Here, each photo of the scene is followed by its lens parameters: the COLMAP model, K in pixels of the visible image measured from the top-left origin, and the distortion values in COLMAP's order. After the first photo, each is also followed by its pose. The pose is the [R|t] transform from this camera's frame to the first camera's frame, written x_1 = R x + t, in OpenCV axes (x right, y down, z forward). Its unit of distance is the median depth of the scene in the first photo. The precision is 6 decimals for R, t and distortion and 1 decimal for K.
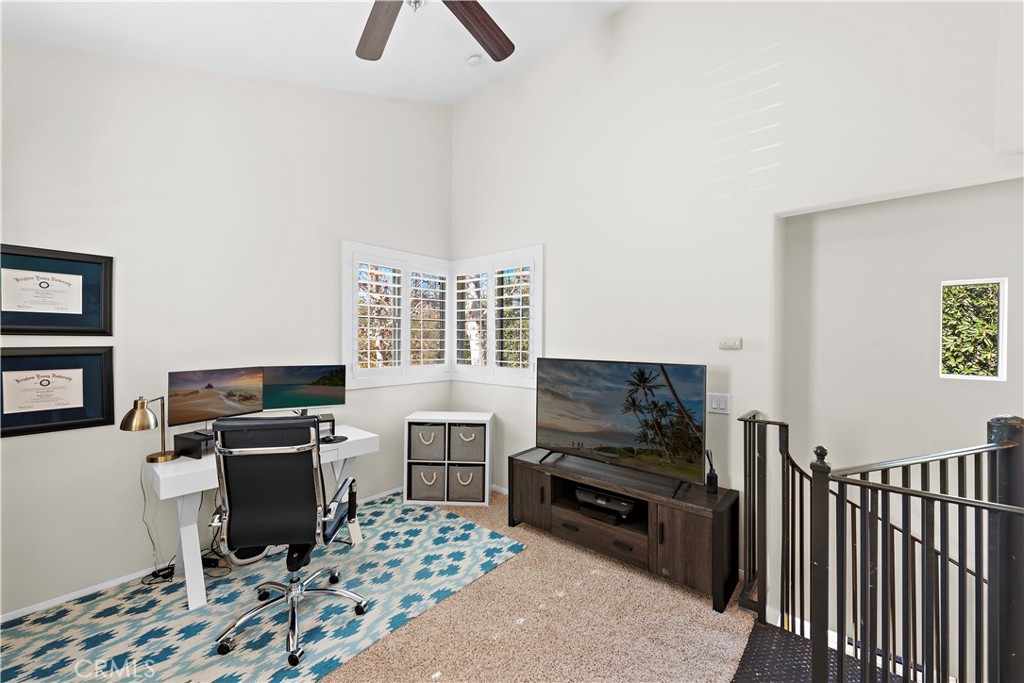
lens RADIAL K [[401.9, 0, 515.8], [0, 401.9, 347.0], [0, 0, 1]] dist [0.013233, -0.002330]
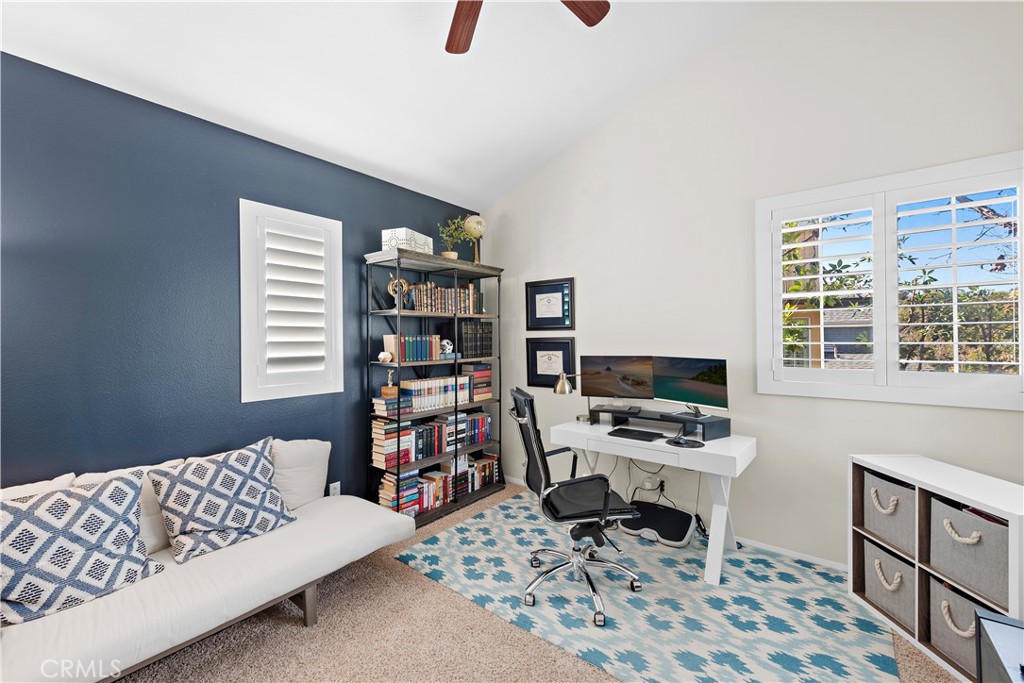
lens RADIAL K [[430.5, 0, 516.3], [0, 430.5, 331.7], [0, 0, 1]] dist [0.014608, -0.002880]
pose [[0.025288, -0.016279, -0.999548, 0.440720], [-0.006627, 0.999843, -0.016451, 0.005142], [0.999658, 0.007040, 0.025176, 0.563521]]
